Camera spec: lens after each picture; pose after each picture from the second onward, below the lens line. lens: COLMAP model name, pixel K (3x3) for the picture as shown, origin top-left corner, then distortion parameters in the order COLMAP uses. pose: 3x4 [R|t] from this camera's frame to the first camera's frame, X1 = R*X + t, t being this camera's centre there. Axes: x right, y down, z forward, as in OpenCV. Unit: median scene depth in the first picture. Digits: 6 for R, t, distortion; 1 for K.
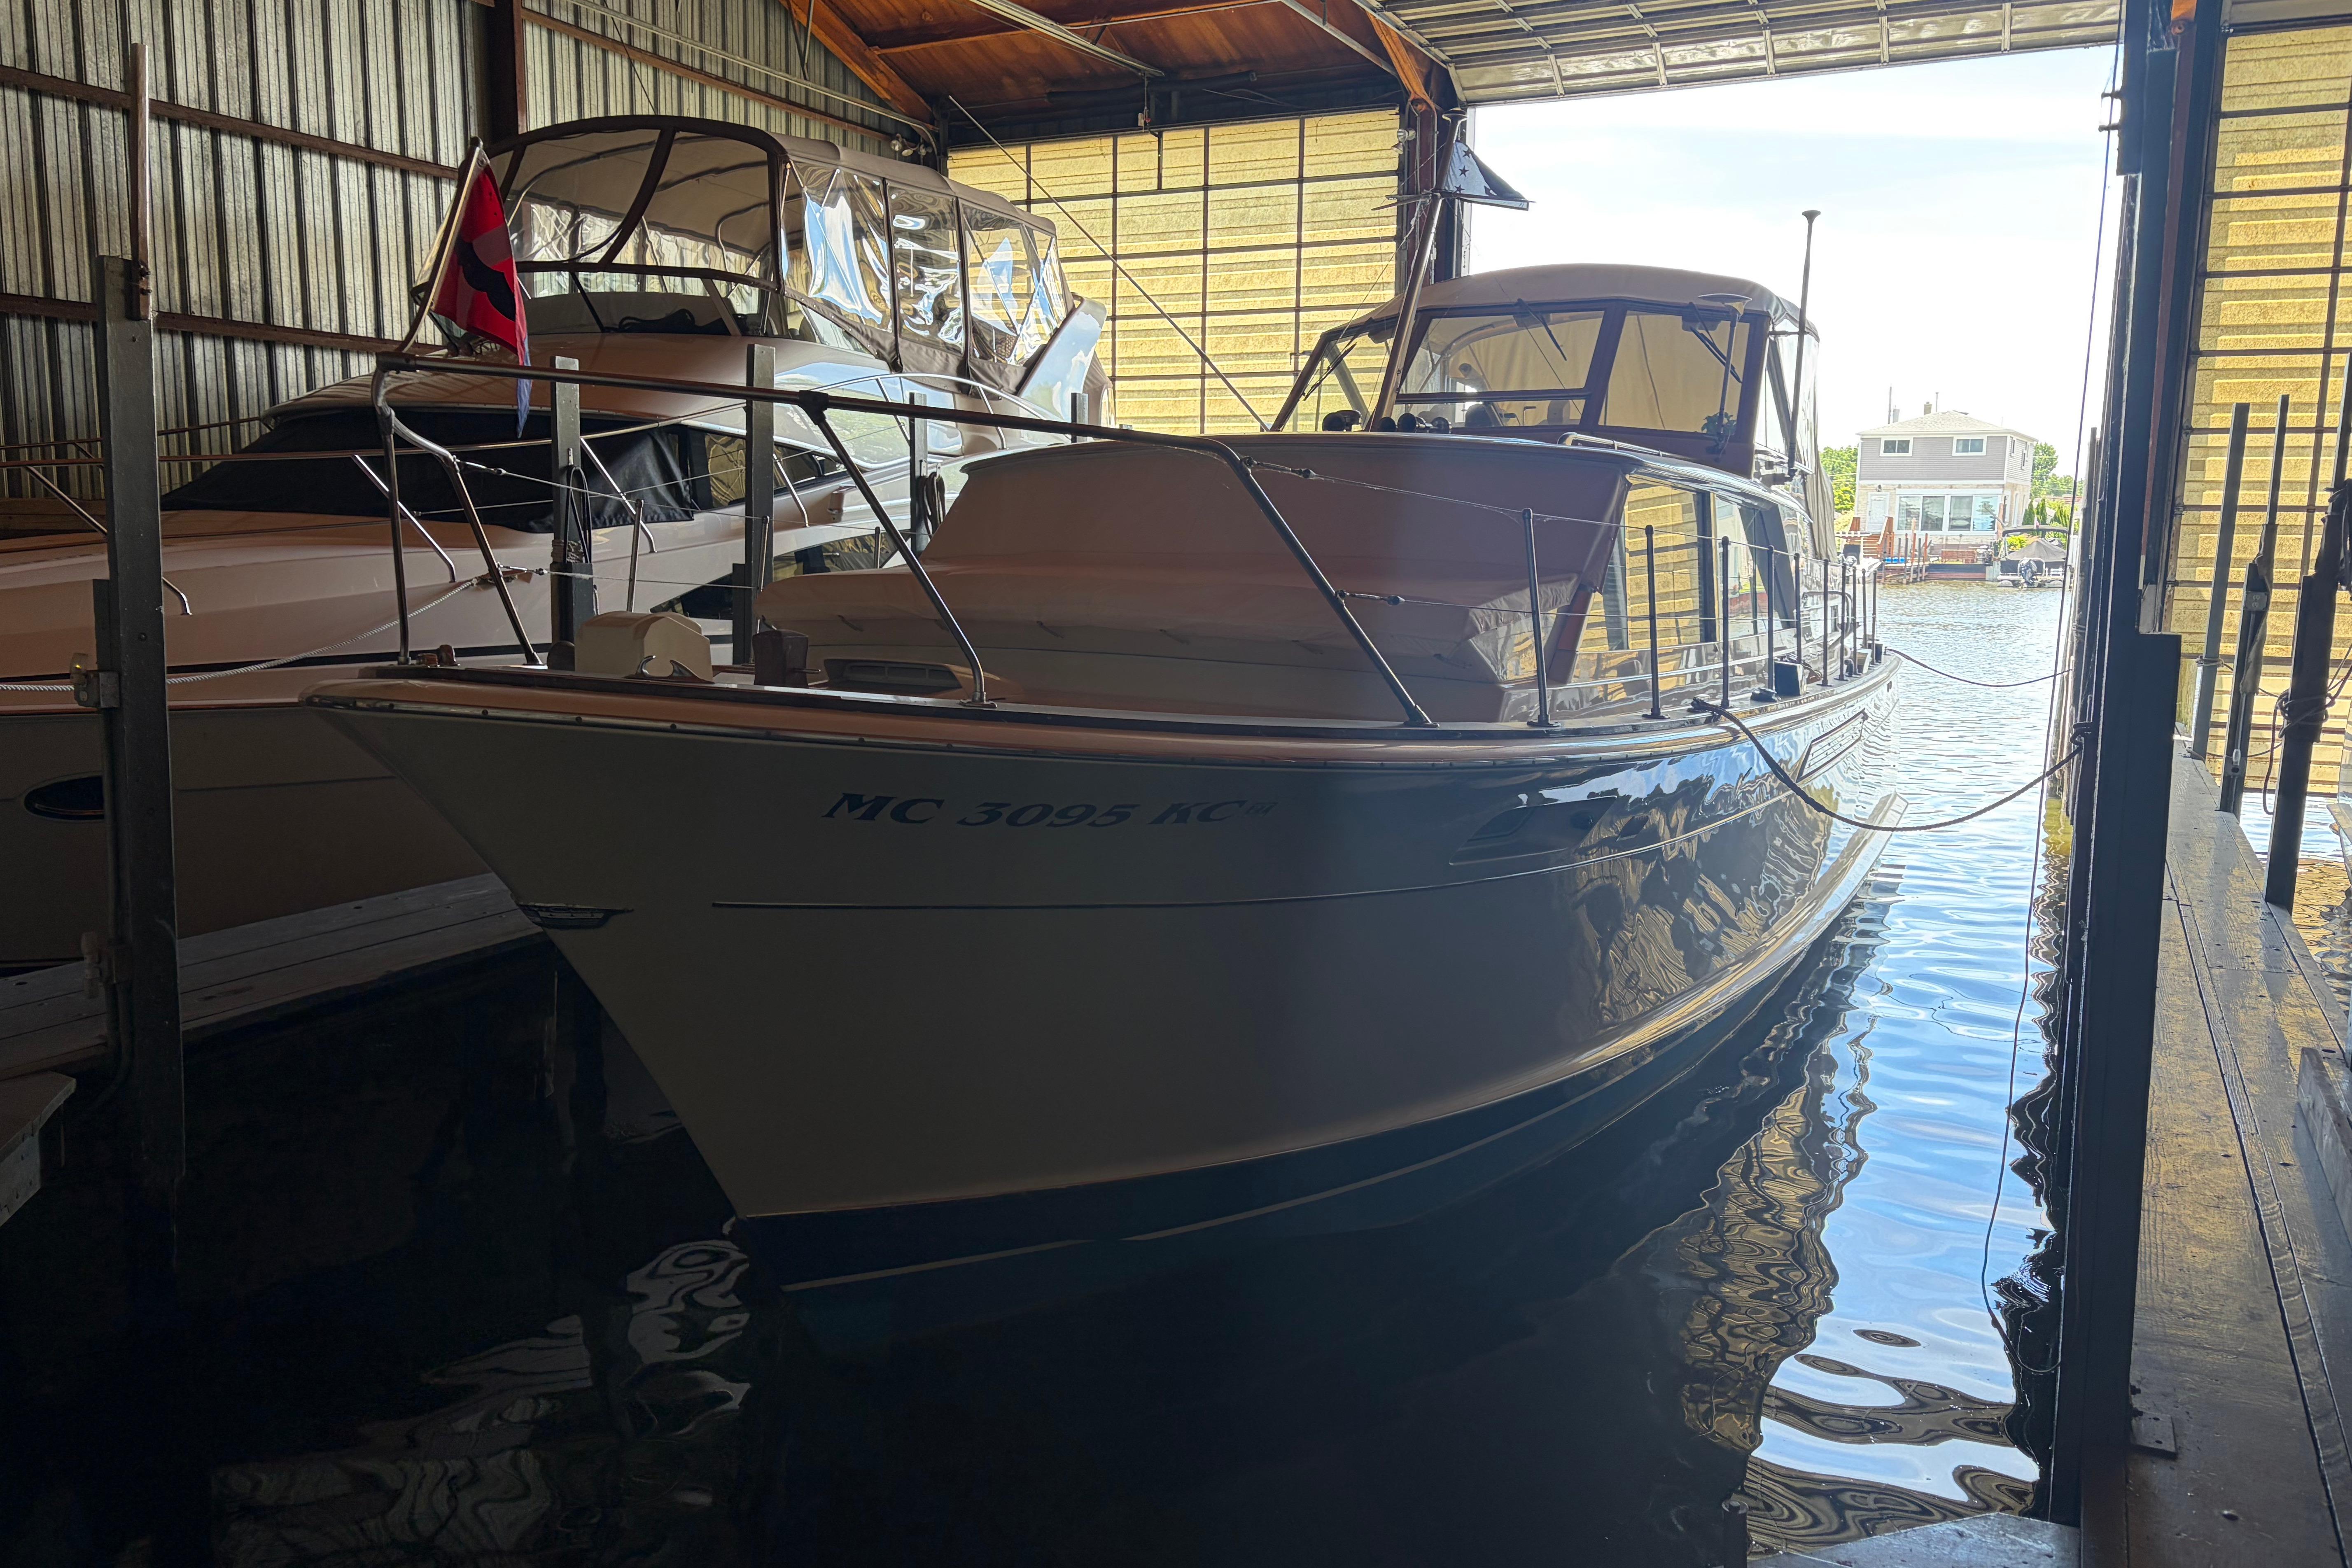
lens RADIAL K [[1750.5, 0, 1184.1], [0, 1750.5, 783.3], [0, 0, 1]] dist [-0.022228, -0.003351]
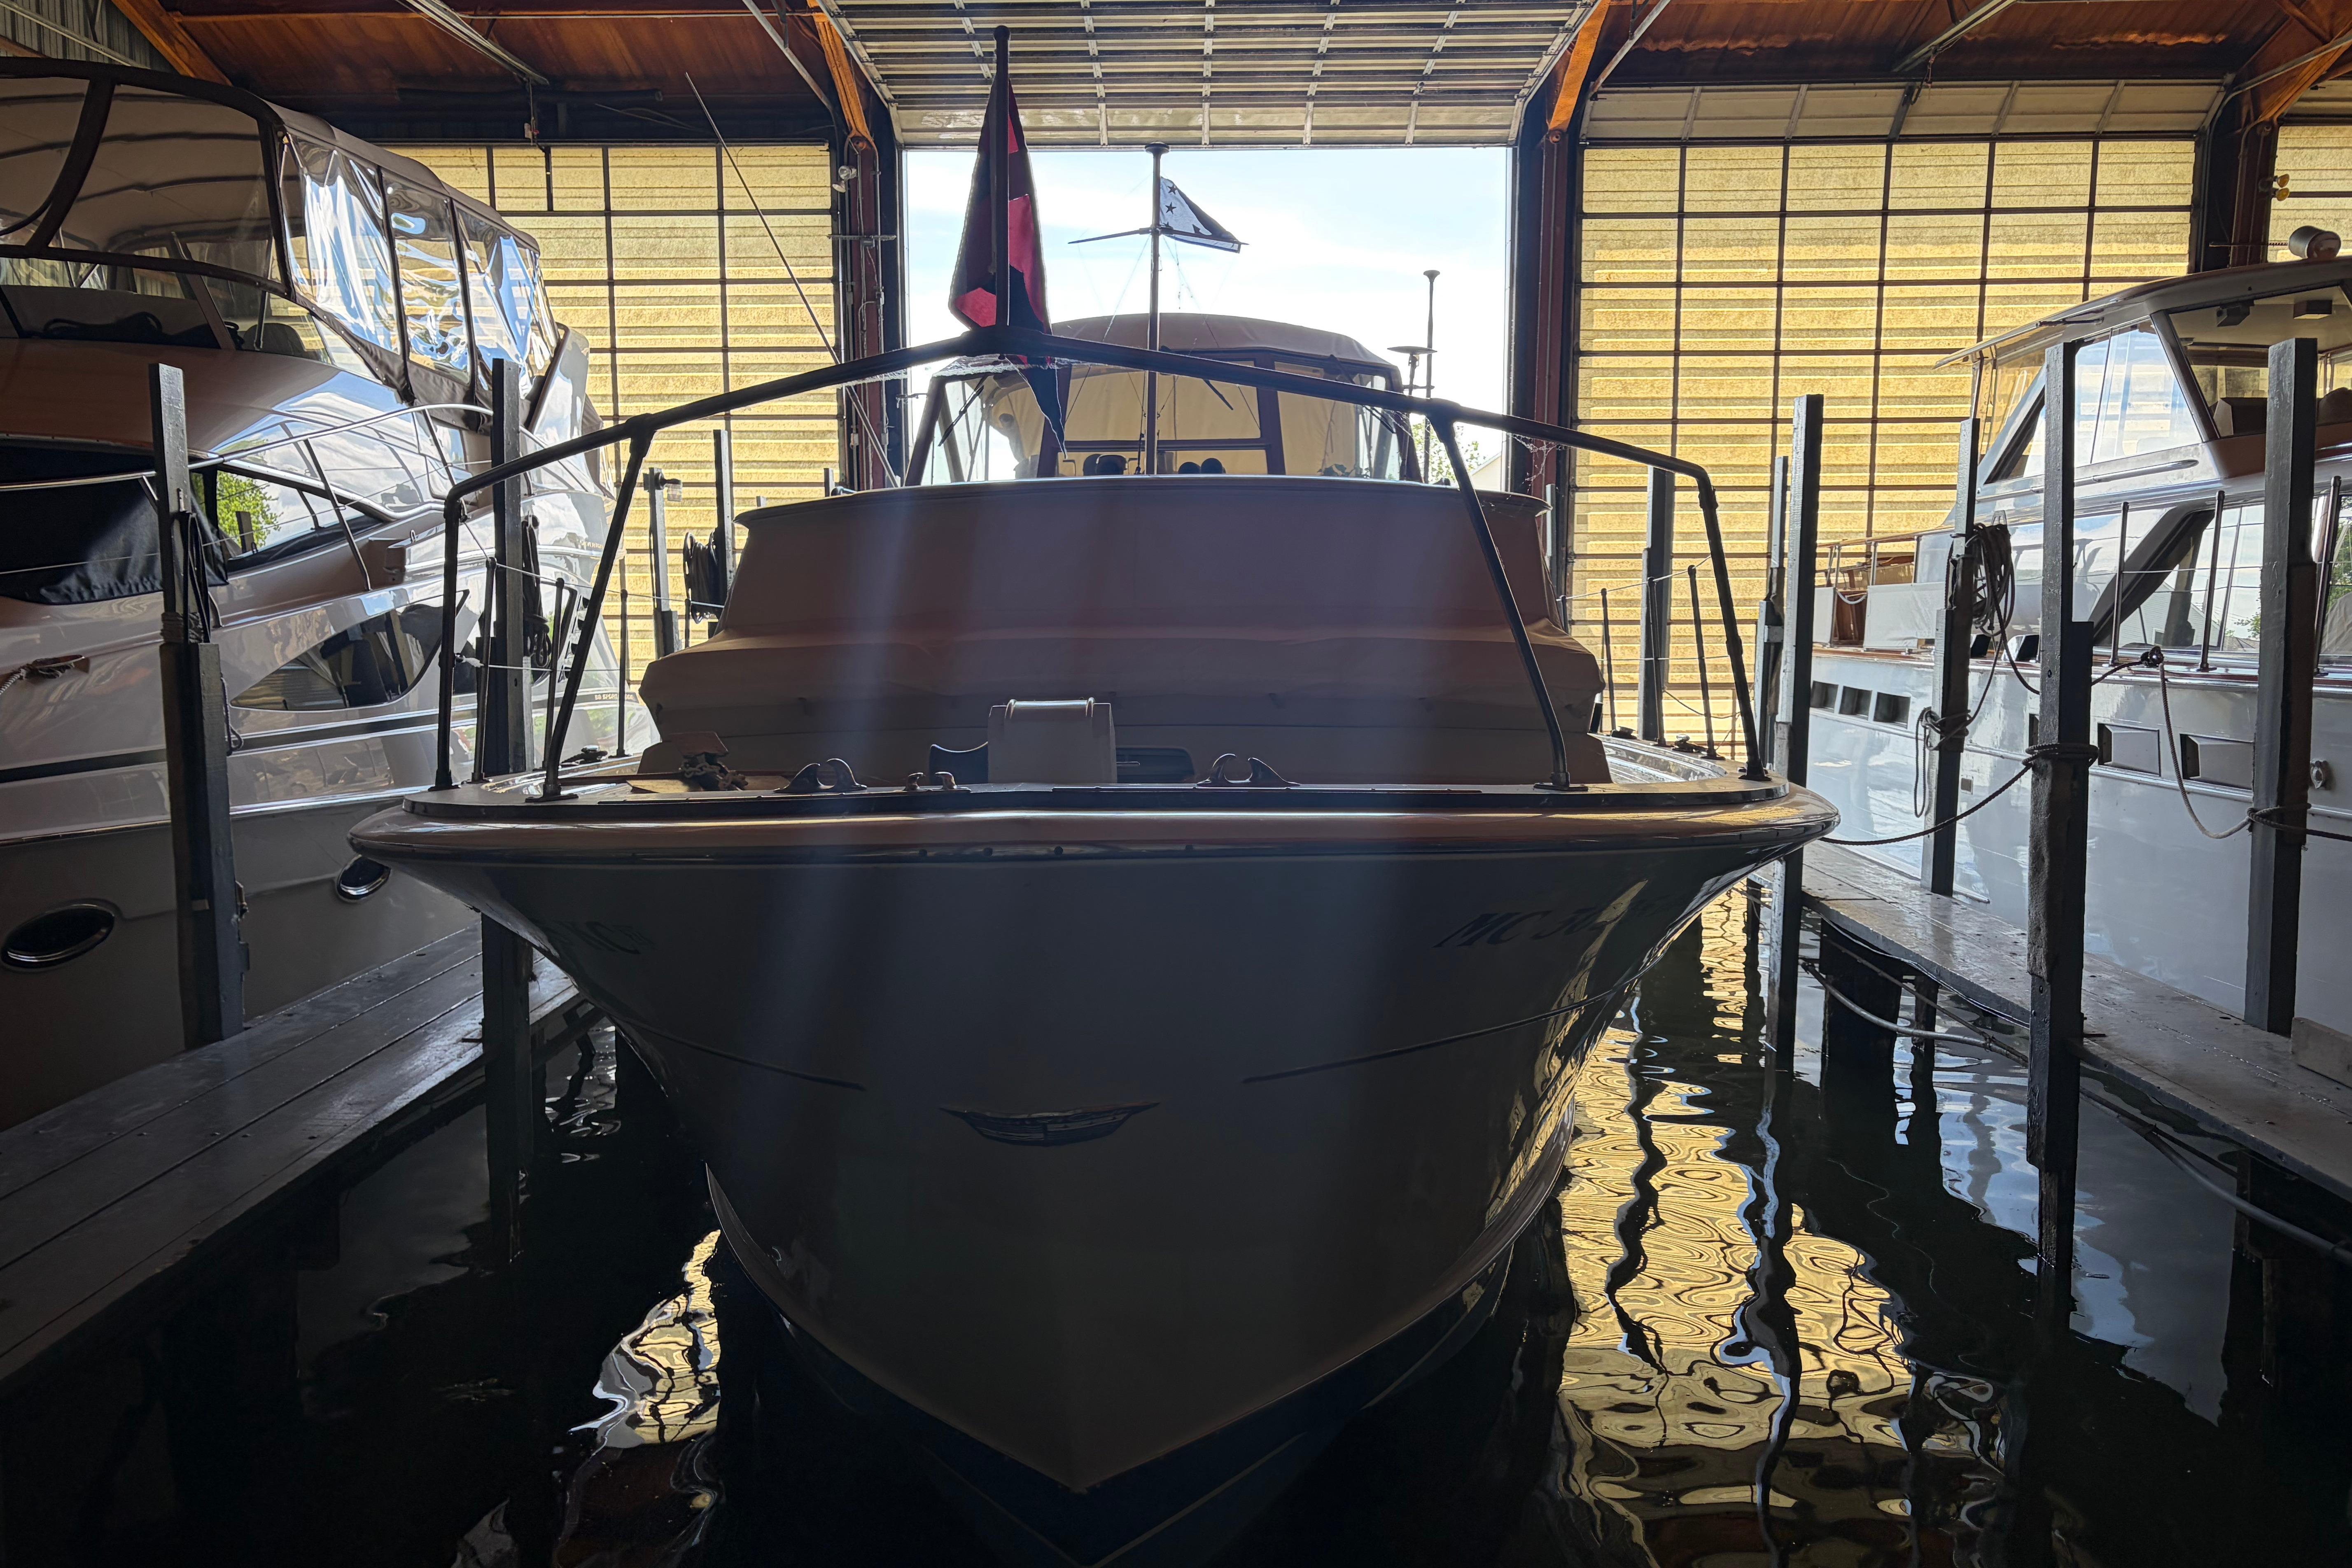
lens RADIAL K [[1750.5, 0, 1172.9], [0, 1750.5, 789.9], [0, 0, 1]] dist [-0.022228, -0.003351]
pose [[0.893952, -0.064982, 0.443427, -0.161973], [0.077298, 0.996960, -0.009734, -0.013323], [-0.441447, 0.042978, 0.896258, 0.084965]]
